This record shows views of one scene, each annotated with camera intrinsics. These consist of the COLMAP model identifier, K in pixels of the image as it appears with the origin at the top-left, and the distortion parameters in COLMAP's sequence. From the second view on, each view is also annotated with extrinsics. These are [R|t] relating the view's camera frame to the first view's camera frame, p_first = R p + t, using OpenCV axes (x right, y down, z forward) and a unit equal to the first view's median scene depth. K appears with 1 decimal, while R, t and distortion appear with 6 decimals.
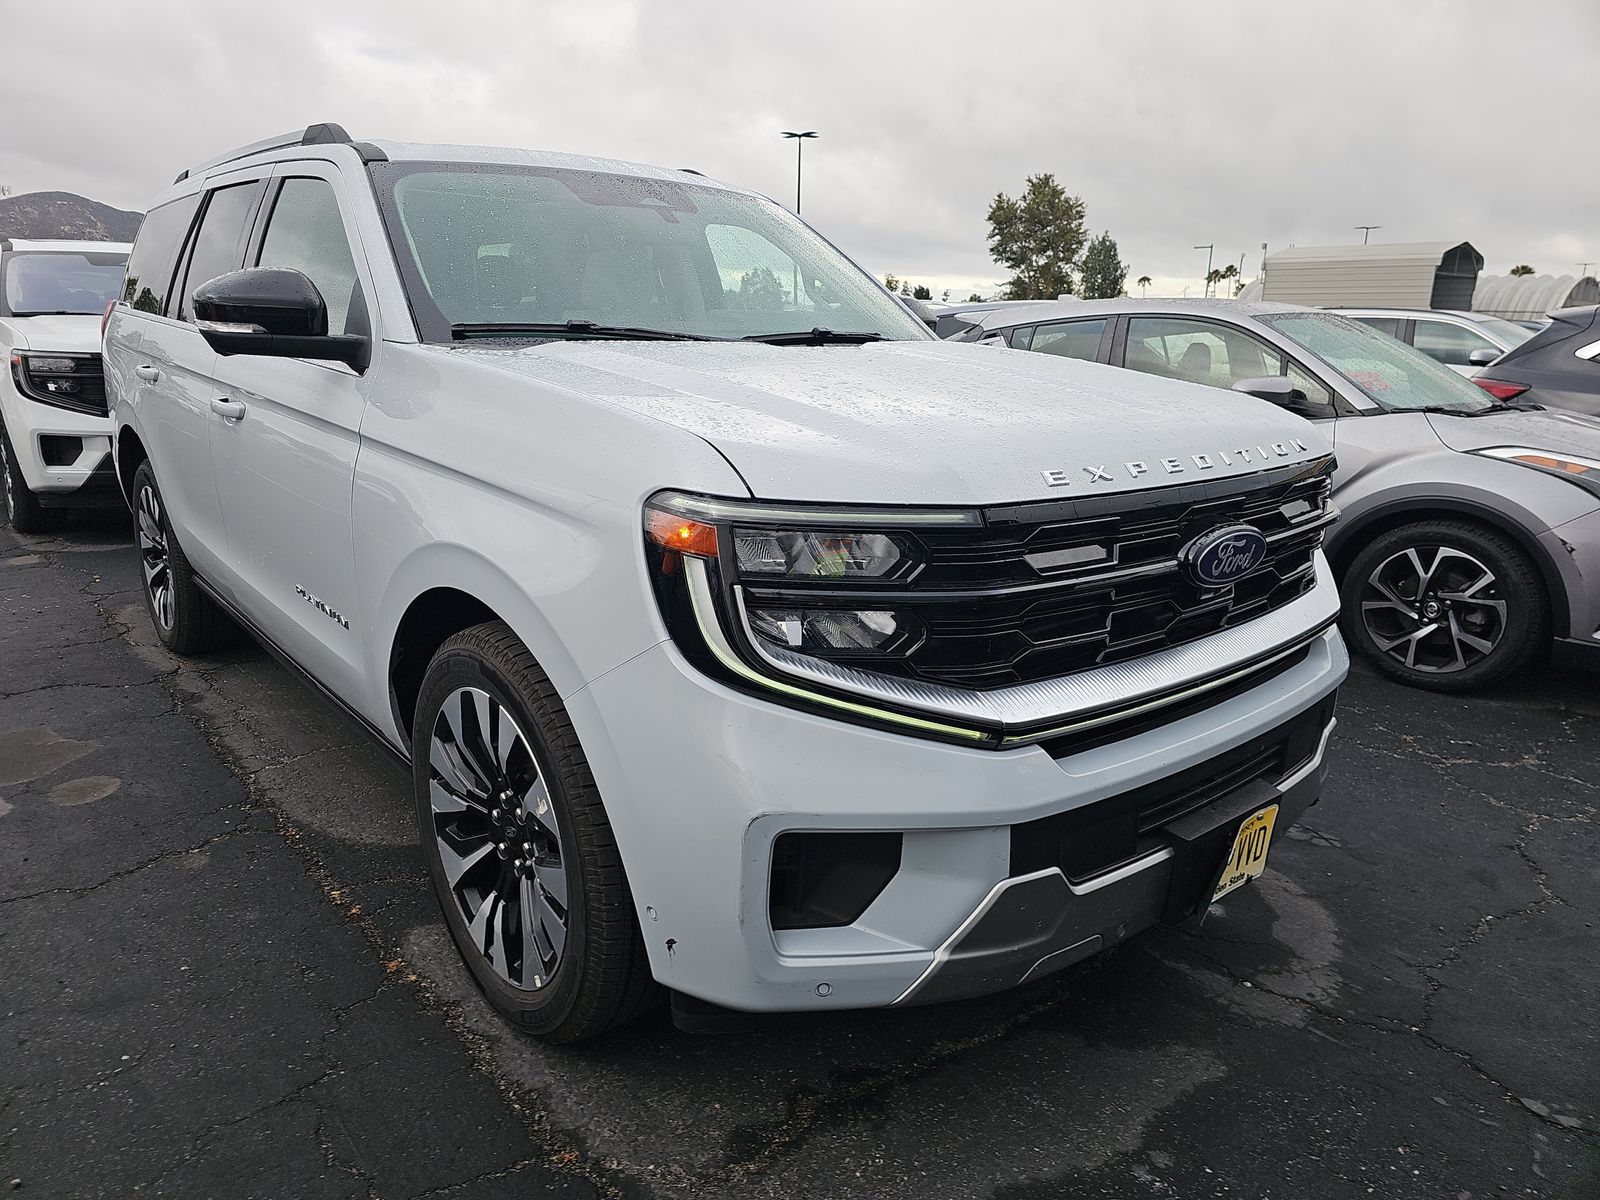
lens RADIAL K [[1078.9, 0, 793.9], [0, 1078.9, 589.5], [0, 0, 1]] dist [0.009590, -0.001216]
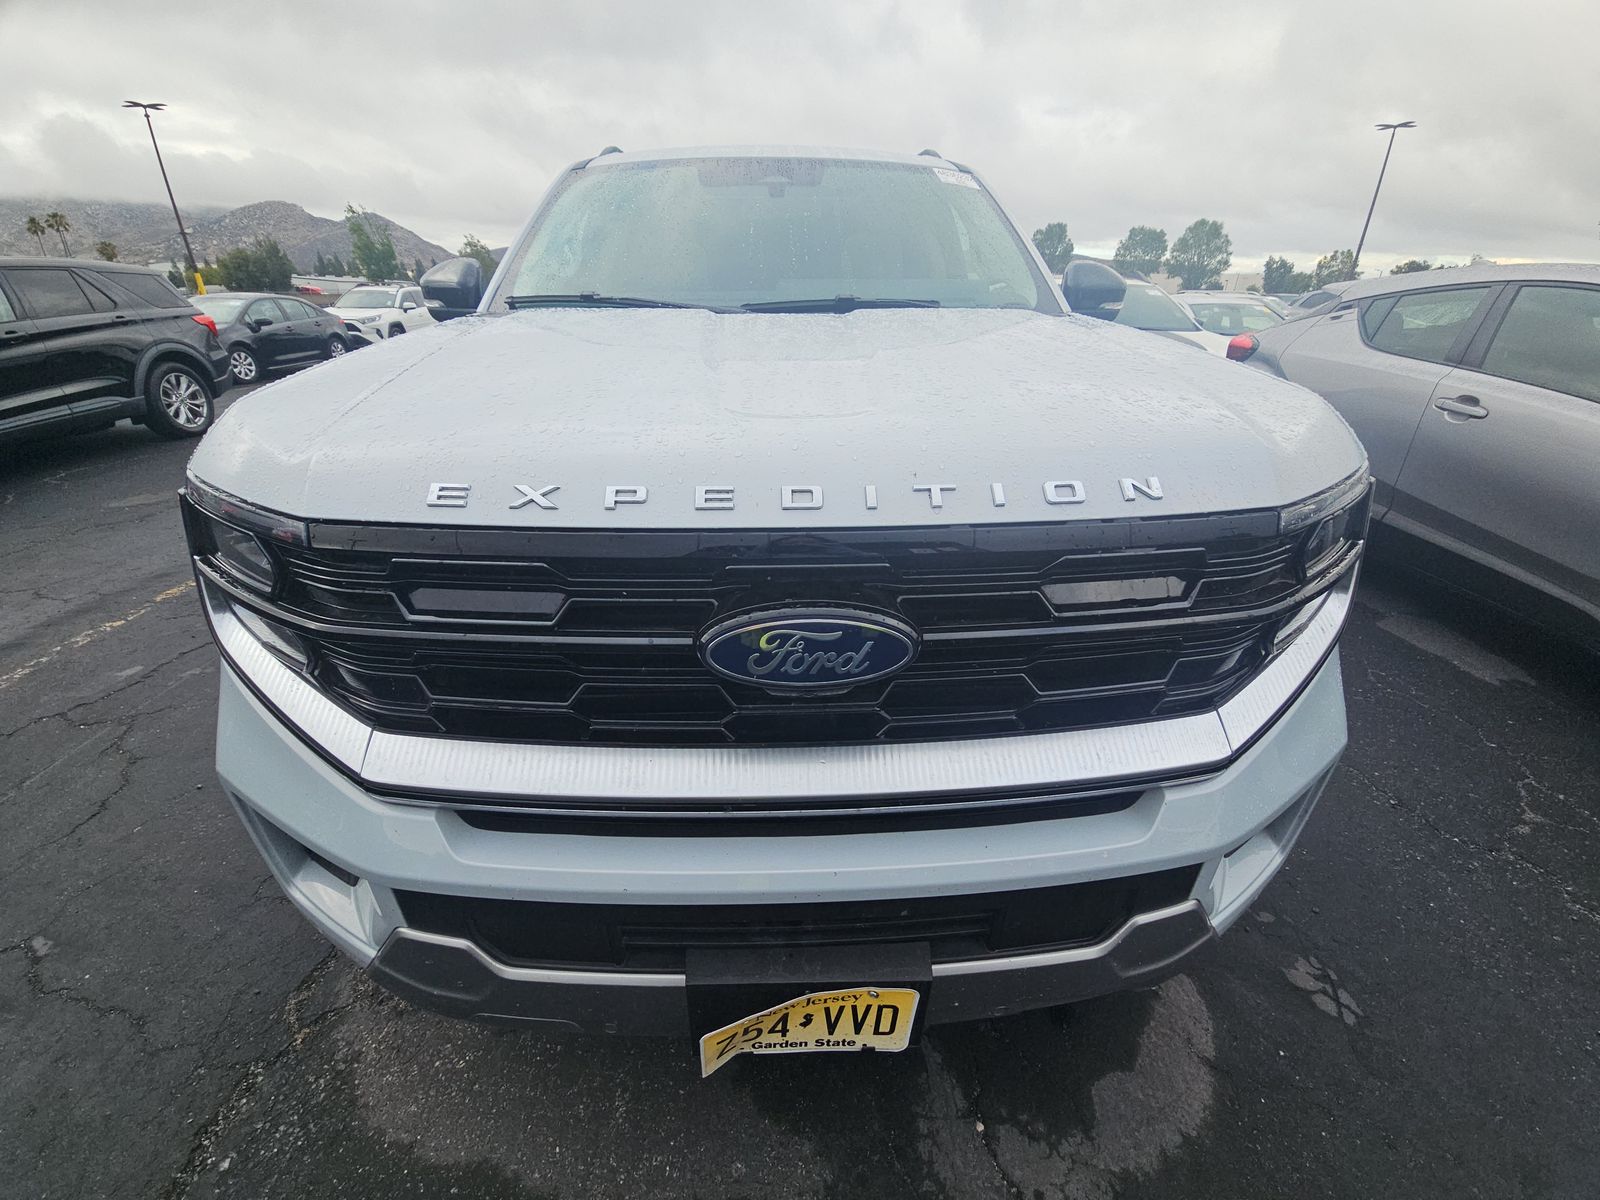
lens RADIAL K [[657.8, 0, 799.4], [0, 657.8, 598.3], [0, 0, 1]] dist [-0.008295, -0.001272]
pose [[0.778588, 0.246103, -0.577265, 0.499336], [-0.139081, 0.964687, 0.223685, -0.119500], [0.611930, -0.093871, 0.785322, 0.556284]]
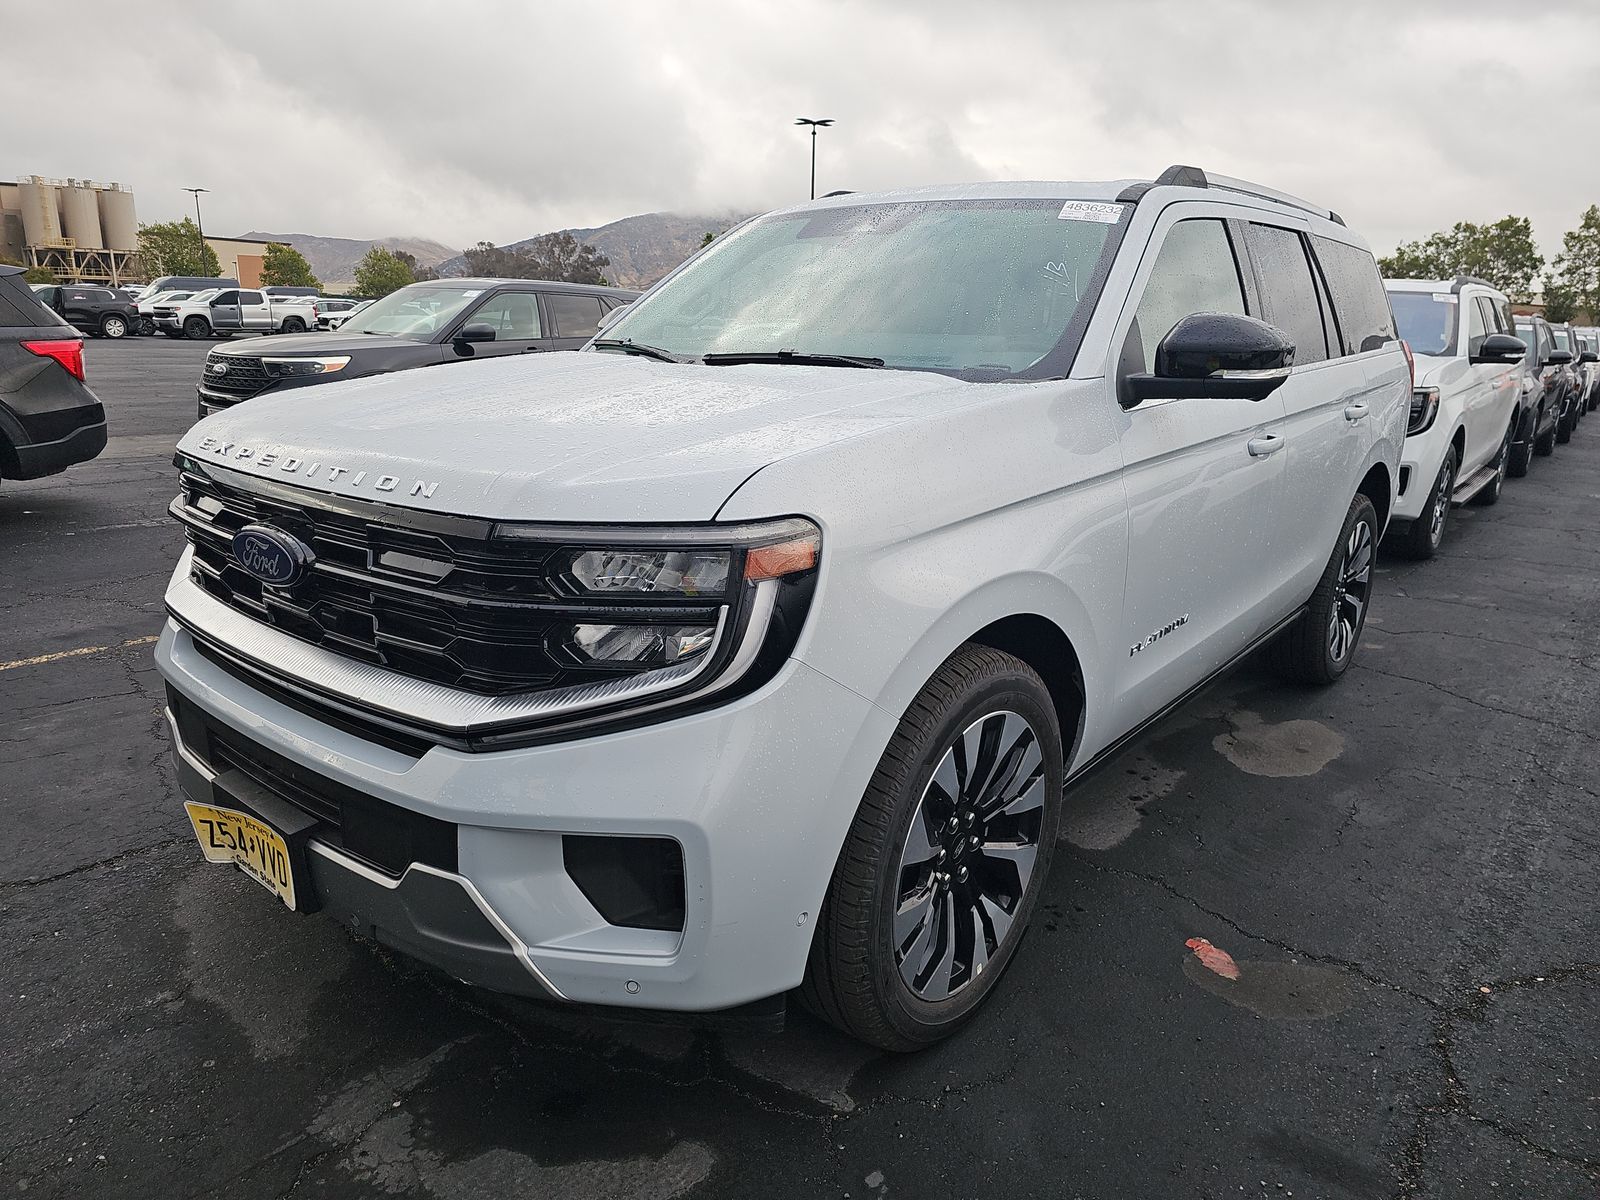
lens RADIAL K [[1078.9, 0, 788.8], [0, 1078.9, 611.2], [0, 0, 1]] dist [0.009590, -0.001216]
pose [[0.158572, 0.241279, -0.957413, 1.191471], [-0.265258, 0.944443, 0.194077, -0.252212], [0.951049, 0.223186, 0.213764, 1.020339]]
